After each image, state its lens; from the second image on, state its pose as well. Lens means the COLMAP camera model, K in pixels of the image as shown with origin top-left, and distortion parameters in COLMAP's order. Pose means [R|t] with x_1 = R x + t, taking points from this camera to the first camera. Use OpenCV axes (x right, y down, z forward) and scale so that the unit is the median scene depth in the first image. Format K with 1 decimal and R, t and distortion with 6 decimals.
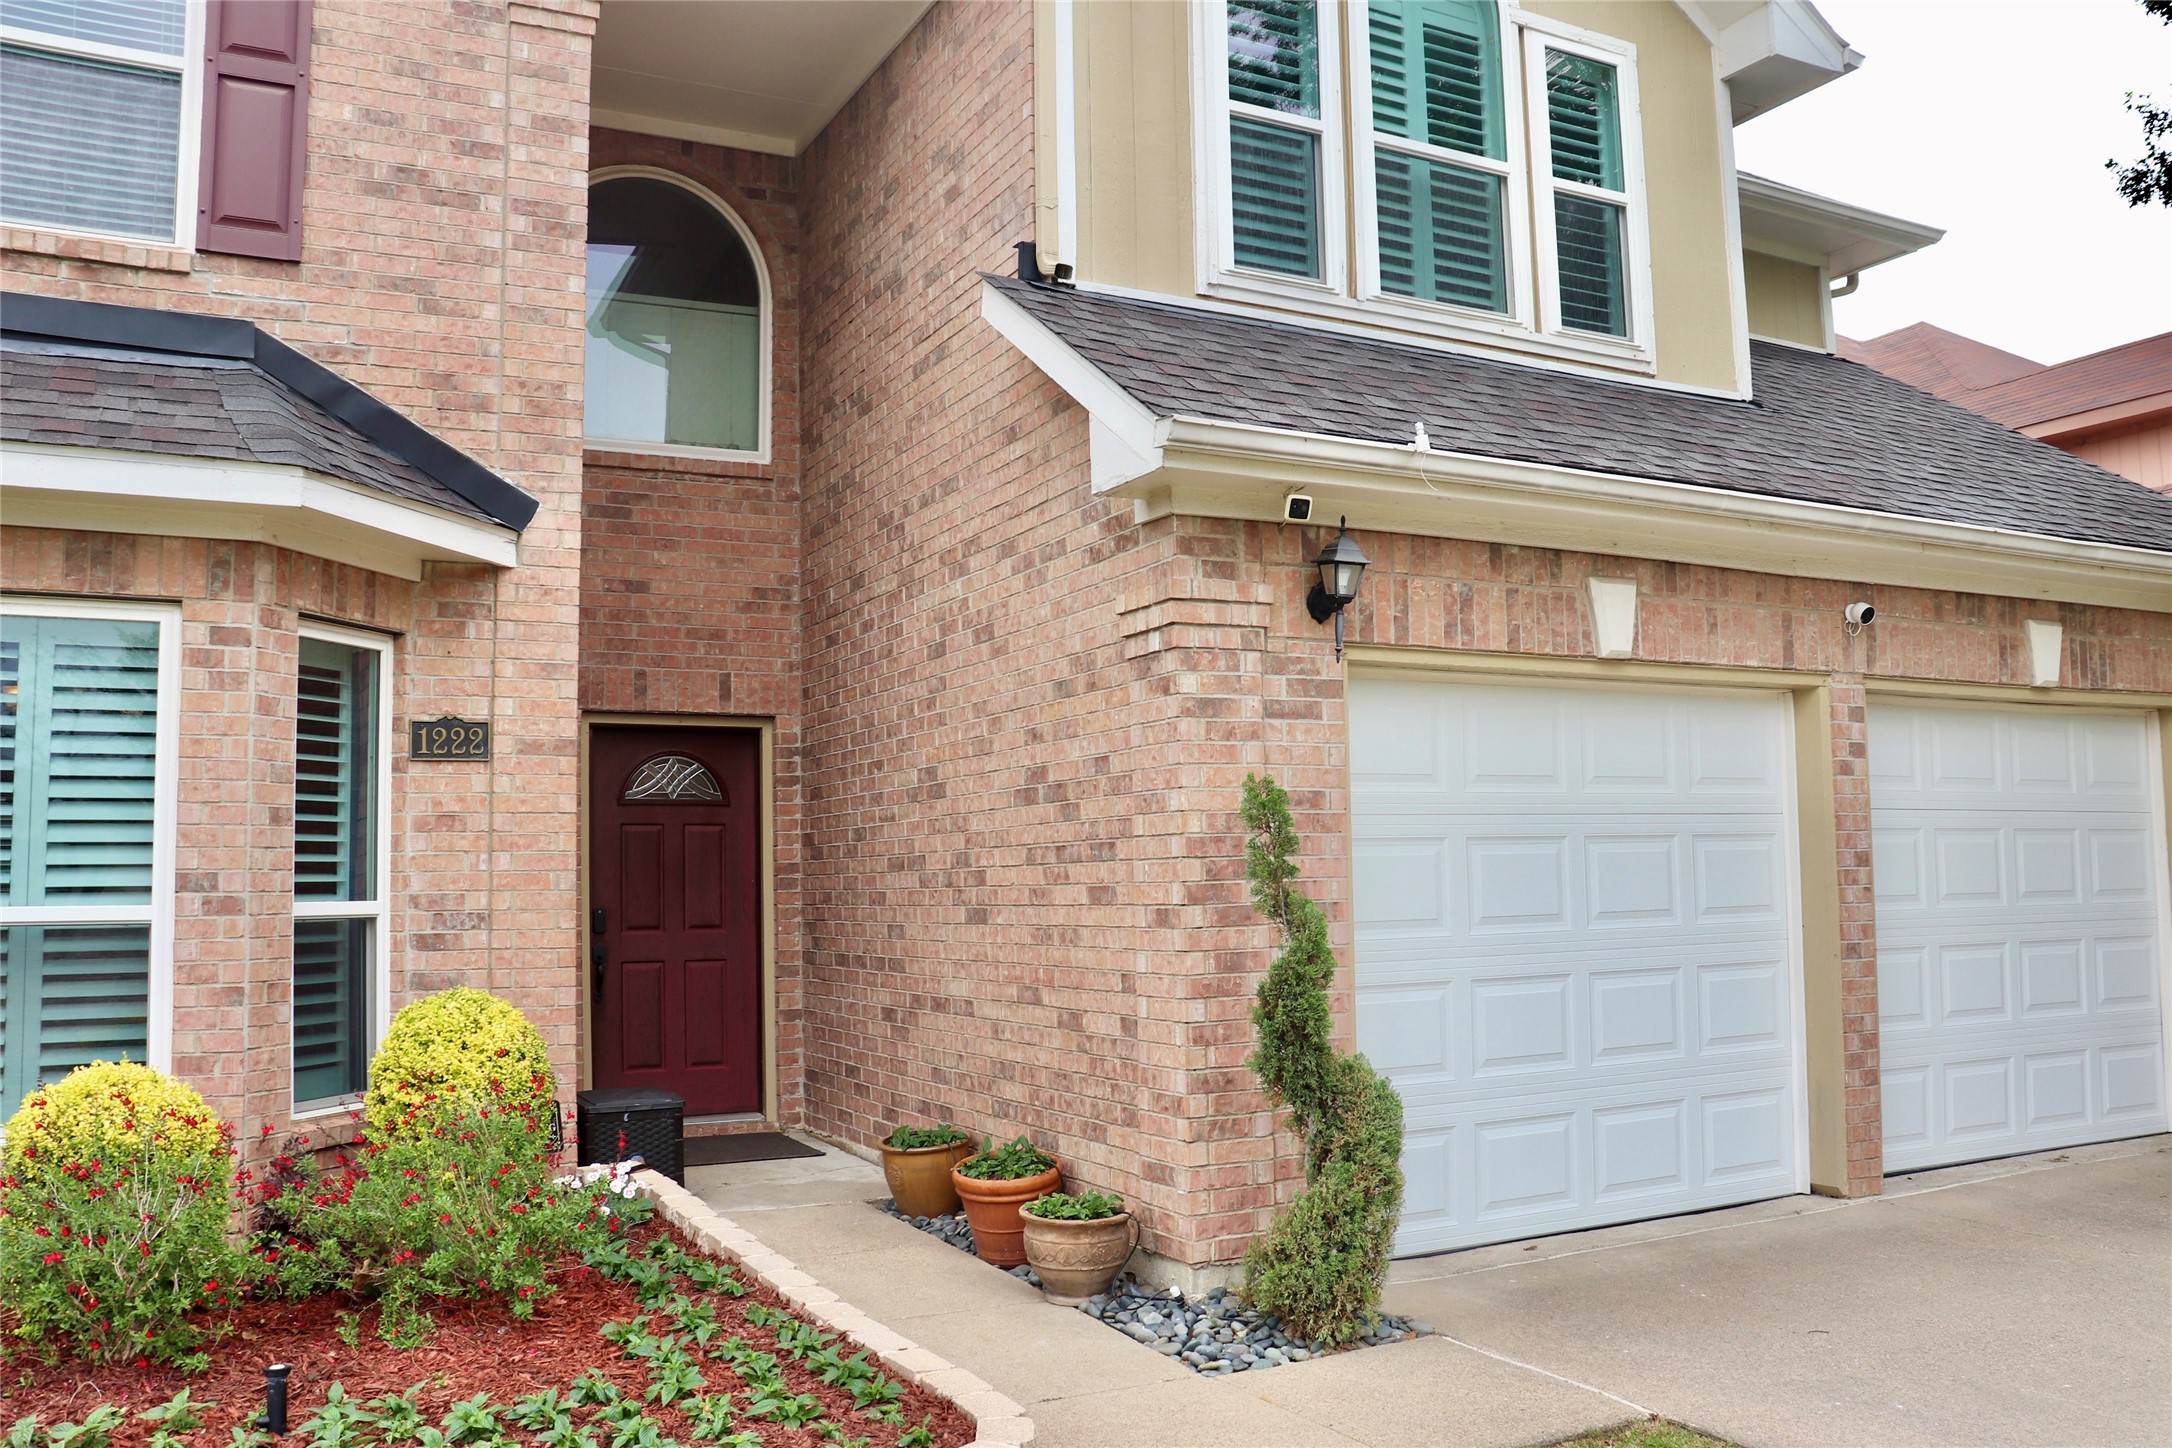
lens RADIAL K [[1820.2, 0, 1097.9], [0, 1820.2, 733.7], [0, 0, 1]] dist [-0.149603, 0.109035]
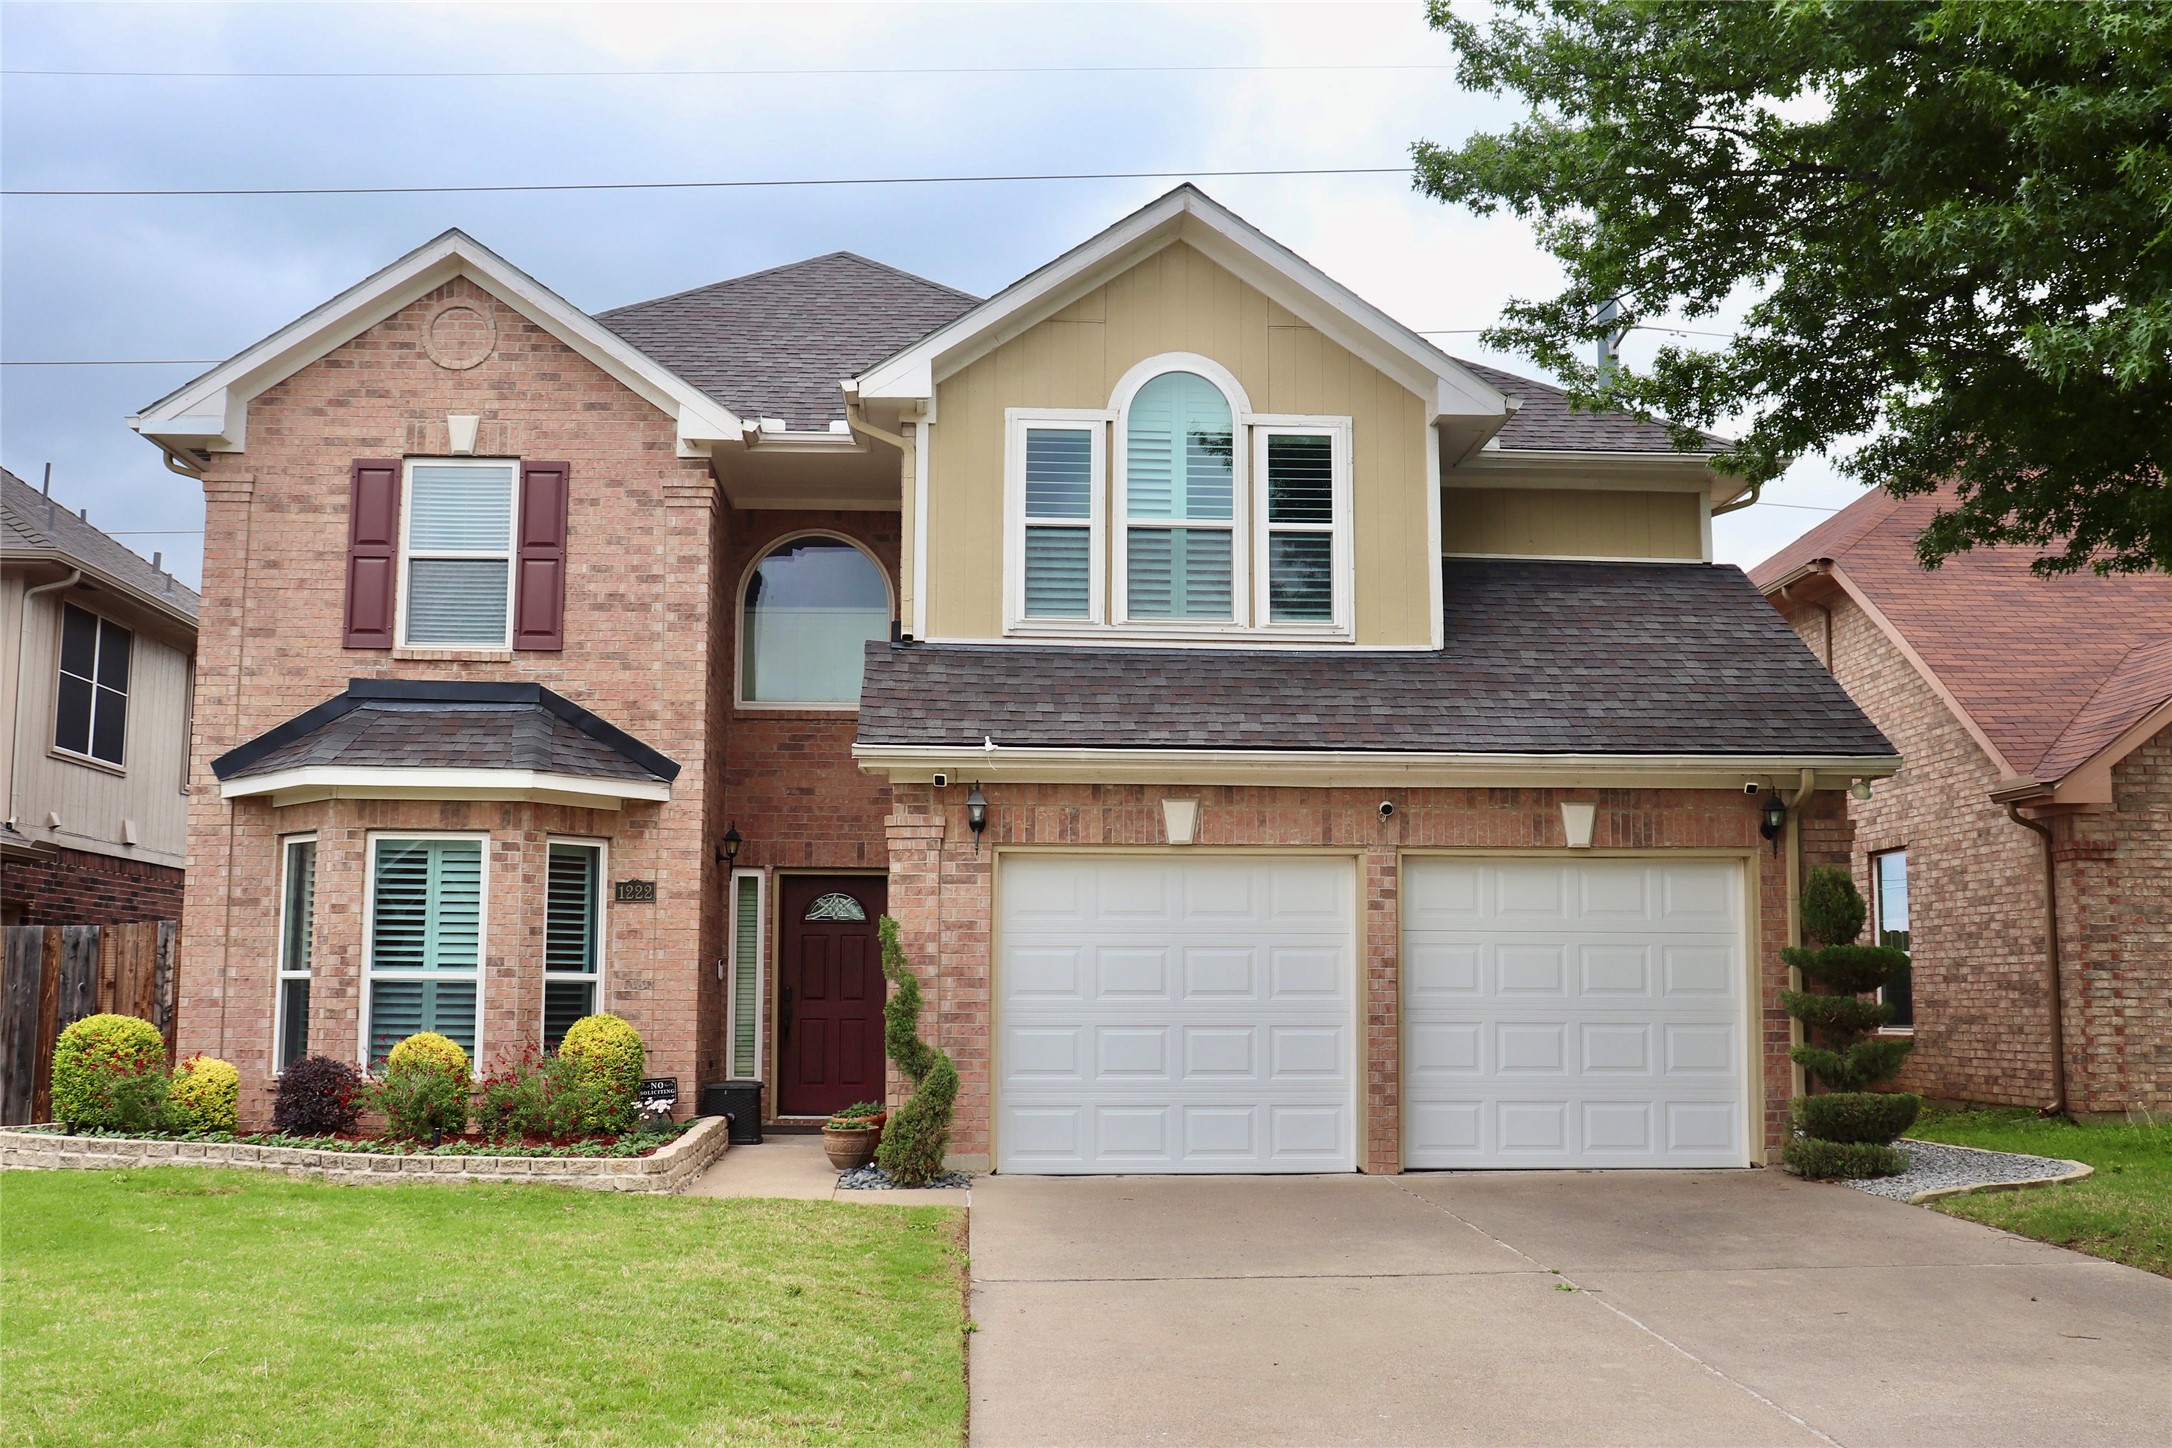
lens RADIAL K [[2297.0, 0, 1086.7], [0, 2297.0, 722.4], [0, 0, 1]] dist [-0.121026, 0.000000]
pose [[0.906967, -0.033449, -0.419871, 1.114722], [0.016488, 0.998897, -0.043960, -0.062211], [0.420878, 0.032948, 0.906519, -1.035513]]
